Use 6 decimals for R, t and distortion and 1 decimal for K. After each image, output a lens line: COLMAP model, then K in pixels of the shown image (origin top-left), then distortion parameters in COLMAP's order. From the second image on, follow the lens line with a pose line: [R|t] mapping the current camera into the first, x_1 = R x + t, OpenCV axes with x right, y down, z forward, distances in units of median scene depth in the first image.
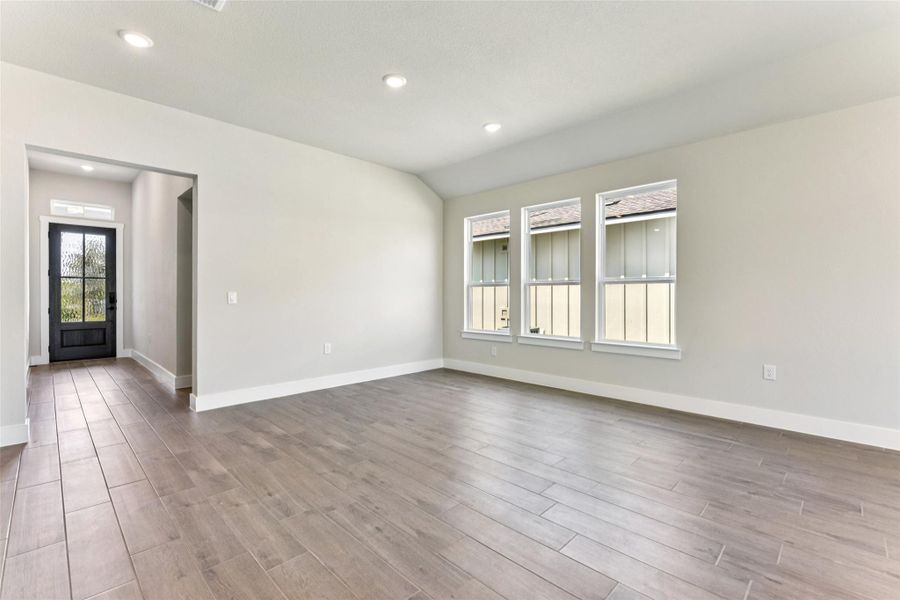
lens RADIAL K [[393.7, 0, 456.5], [0, 393.7, 293.5], [0, 0, 1]] dist [-0.007526, 0.000232]
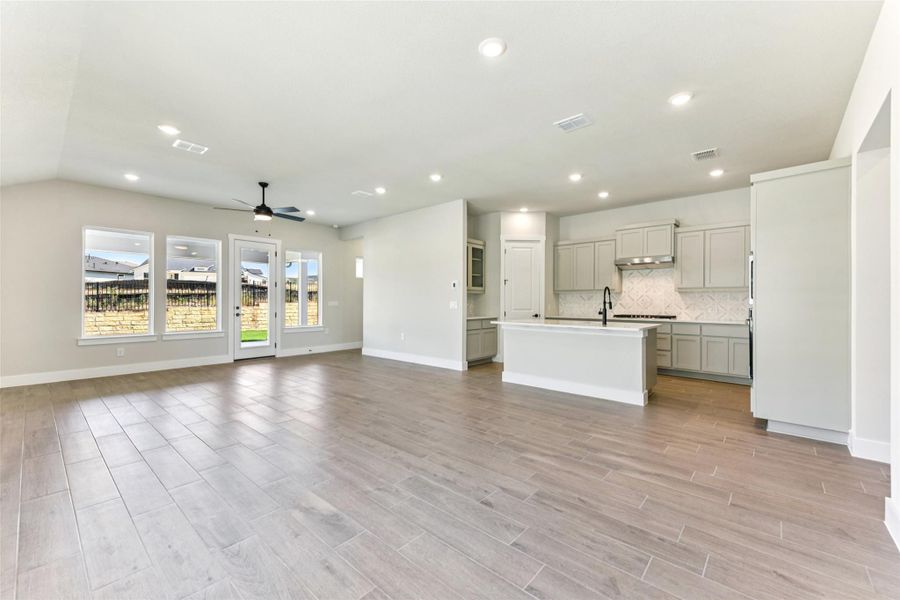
lens RADIAL K [[372.7, 0, 449.6], [0, 372.7, 302.9], [0, 0, 1]] dist [-0.018347, -0.000183]
pose [[-0.999282, -0.002624, -0.037805, -0.022433], [-0.002734, 0.999992, 0.002858, -0.004014], [0.037797, 0.002960, -0.999281, 1.039879]]
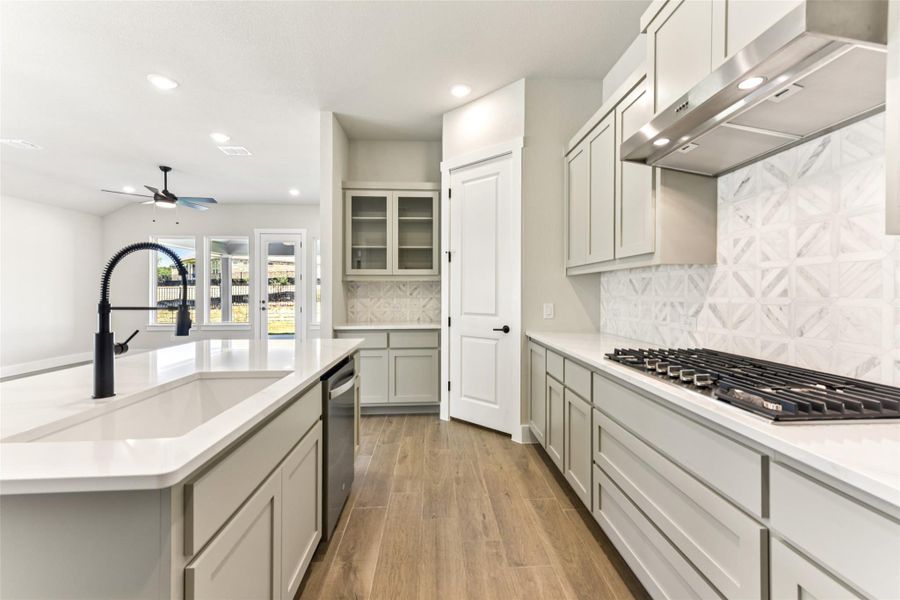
lens RADIAL K [[375.9, 0, 449.6], [0, 375.9, 295.4], [0, 0, 1]] dist [-0.001606, -0.000109]
pose [[-0.721721, -0.003585, 0.692174, -0.694812], [0.001009, 0.999980, 0.006232, -0.011021], [-0.692183, 0.005196, -0.721703, 0.226745]]
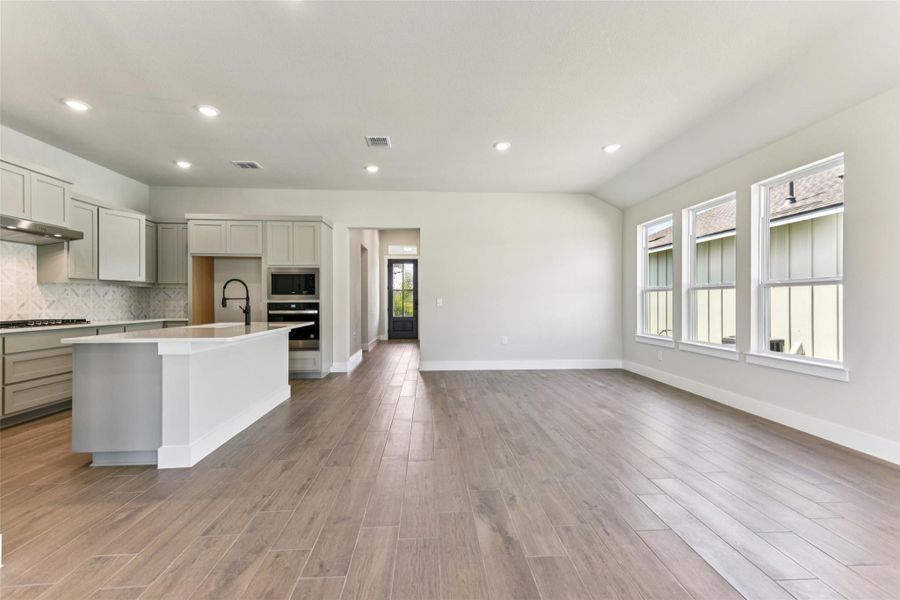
lens RADIAL K [[373.5, 0, 459.4], [0, 373.5, 298.7], [0, 0, 1]] dist [-0.004712, 0.000242]
pose [[0.750295, -0.004839, -0.661085, 0.349685], [0.004244, 0.999988, -0.002503, 0.000913], [0.661089, -0.000928, 0.750306, -0.051416]]
